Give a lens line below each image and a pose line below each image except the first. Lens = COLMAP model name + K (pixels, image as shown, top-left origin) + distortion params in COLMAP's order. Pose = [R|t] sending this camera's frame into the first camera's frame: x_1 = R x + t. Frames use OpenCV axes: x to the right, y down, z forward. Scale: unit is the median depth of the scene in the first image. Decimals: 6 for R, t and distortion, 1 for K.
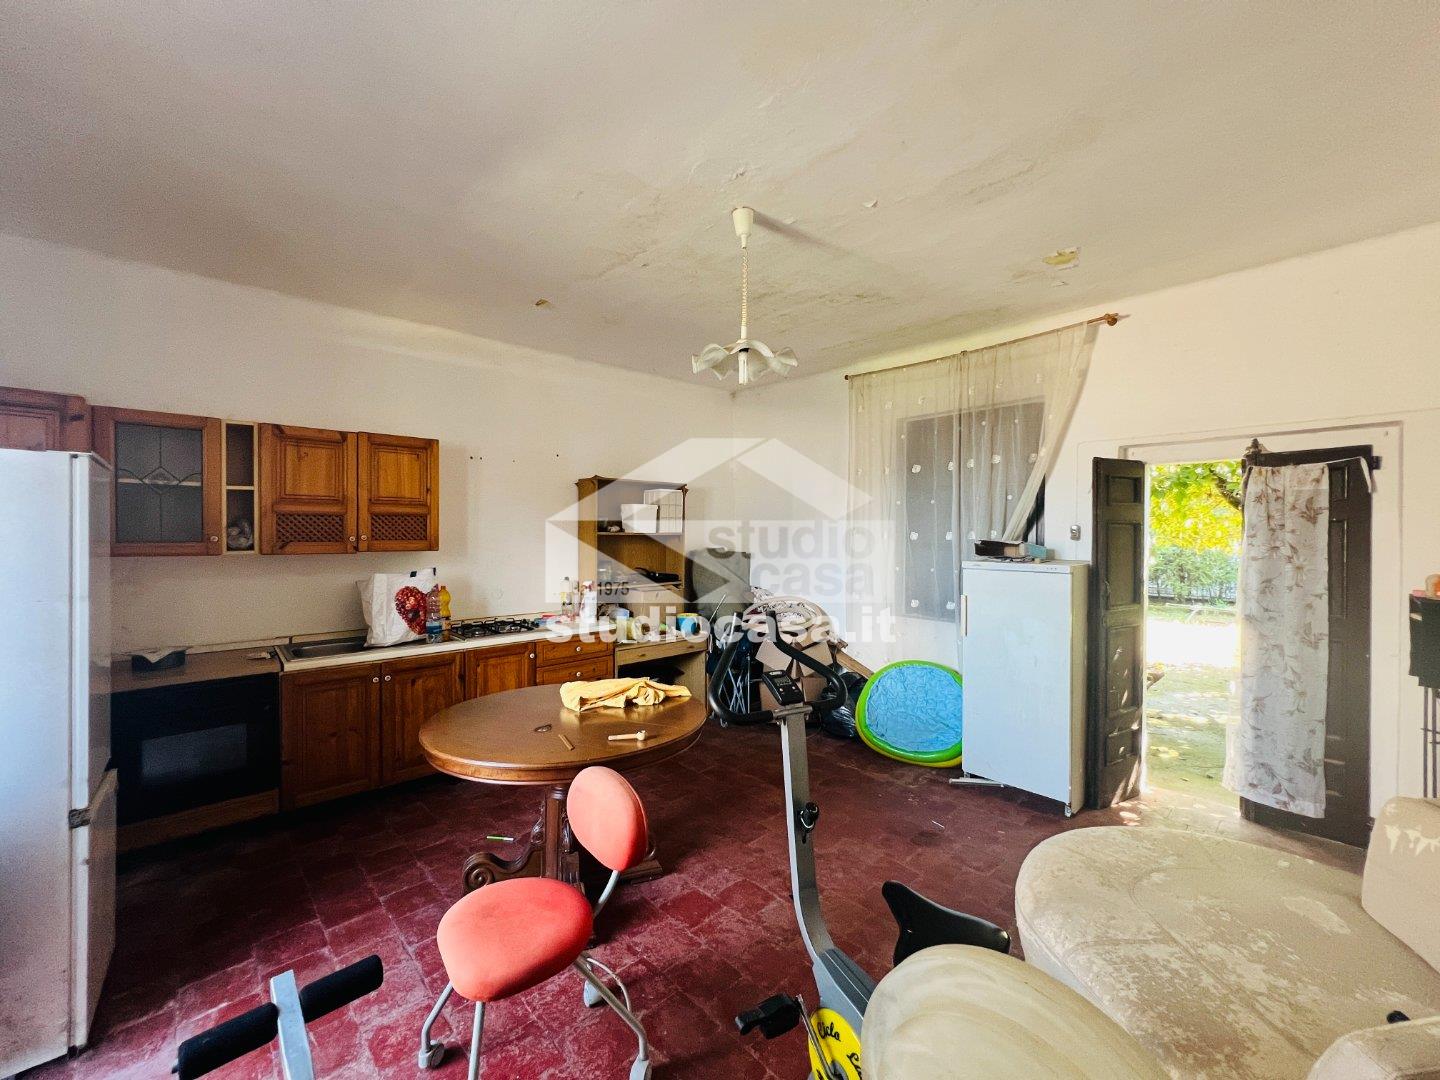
lens RADIAL K [[577.4, 0, 716.8], [0, 577.4, 535.3], [0, 0, 1]] dist [-0.007091, 0.002186]
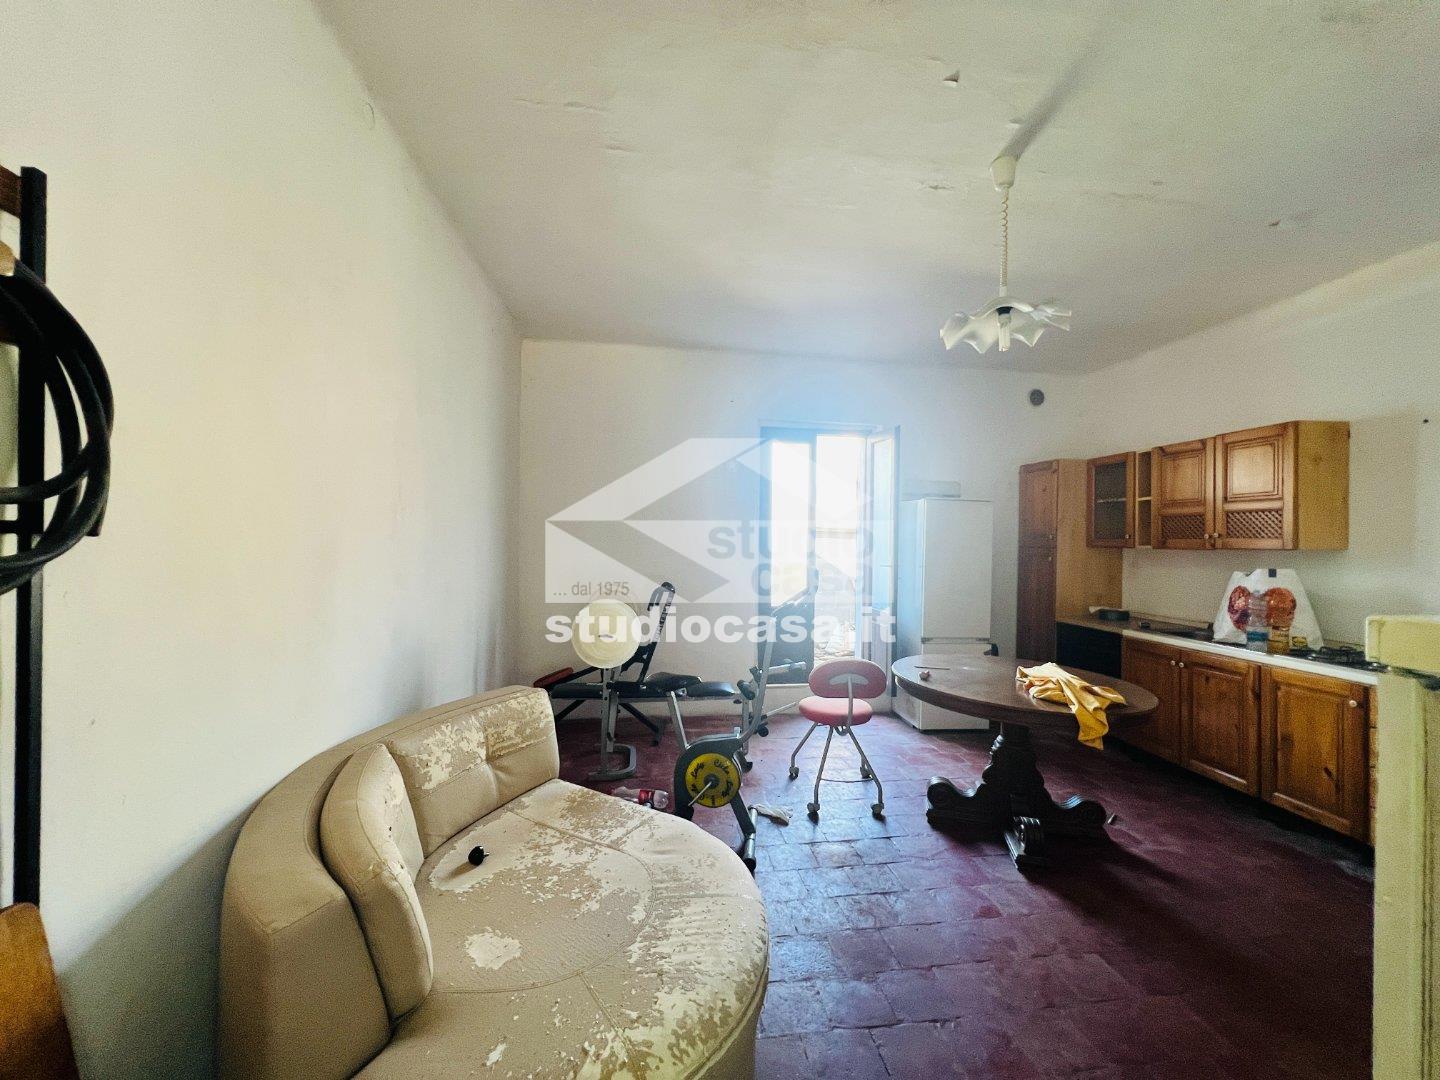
lens RADIAL K [[577.4, 0, 717.8], [0, 577.4, 537.7], [0, 0, 1]] dist [-0.007091, 0.002186]
pose [[-0.572751, -0.016424, -0.819565, 0.817168], [-0.022869, 0.999730, -0.004052, 0.035336], [0.819410, 0.016421, -0.572973, 0.916560]]
